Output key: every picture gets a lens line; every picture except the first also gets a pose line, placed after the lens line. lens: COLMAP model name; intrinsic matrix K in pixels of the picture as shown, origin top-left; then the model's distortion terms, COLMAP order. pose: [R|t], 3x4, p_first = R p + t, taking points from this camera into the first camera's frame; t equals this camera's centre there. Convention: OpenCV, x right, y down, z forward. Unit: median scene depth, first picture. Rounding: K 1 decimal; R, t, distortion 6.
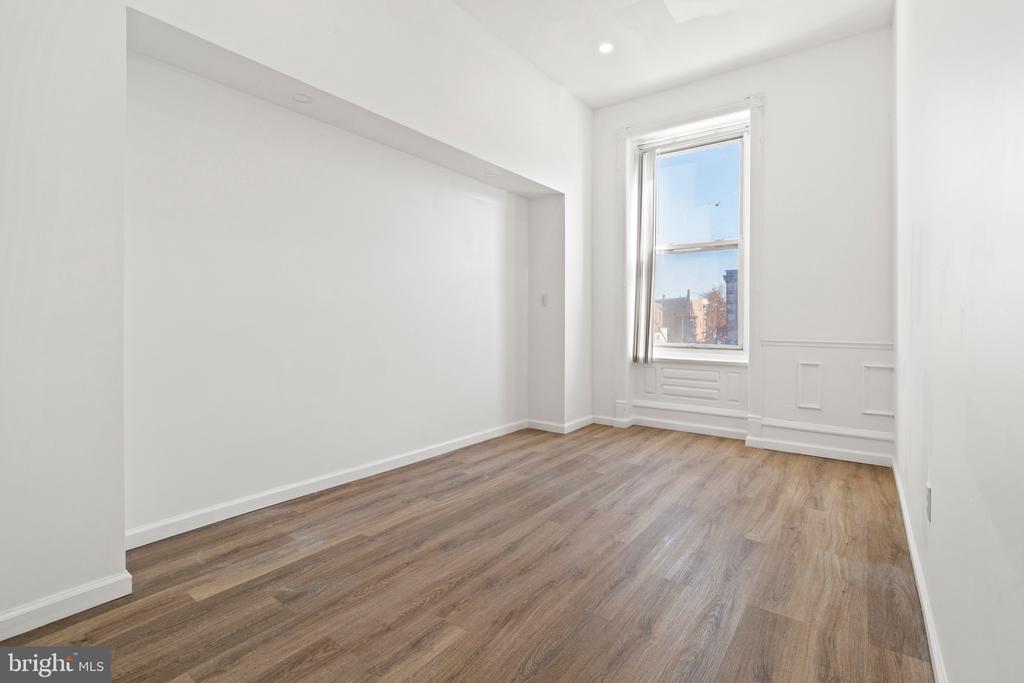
lens RADIAL K [[475.9, 0, 518.6], [0, 475.9, 324.2], [0, 0, 1]] dist [-0.000298, 0.001198]
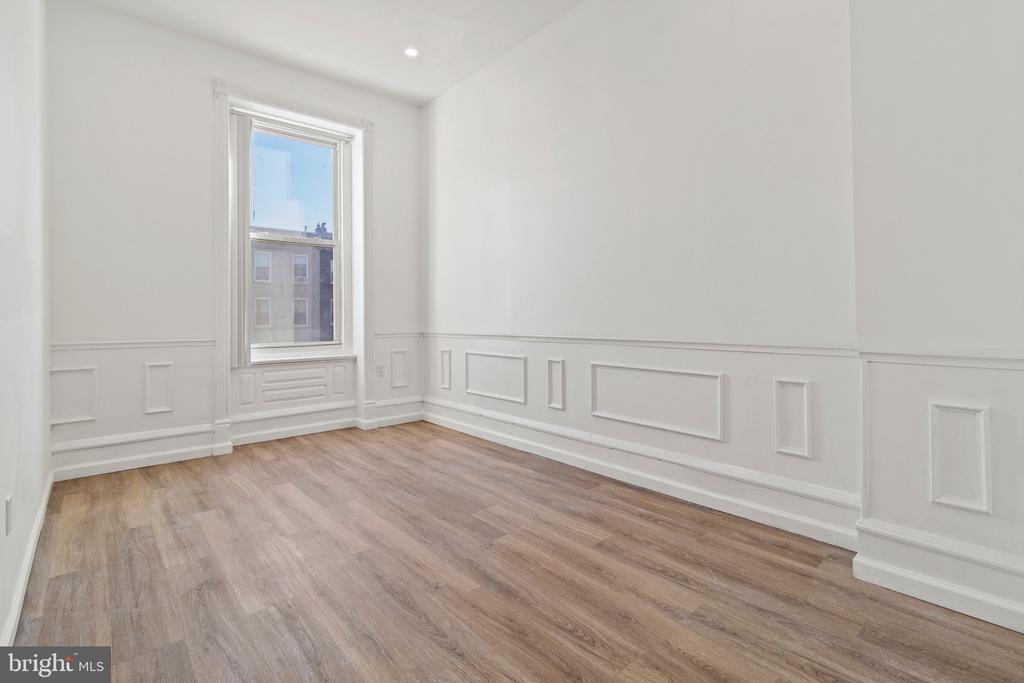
lens RADIAL K [[475.9, 0, 518.6], [0, 475.9, 324.2], [0, 0, 1]] dist [-0.000298, 0.001198]
pose [[0.215972, -0.015097, 0.976283, -0.493843], [0.012163, 0.999844, 0.012770, -0.003323], [-0.976324, 0.009117, 0.216122, 0.362340]]
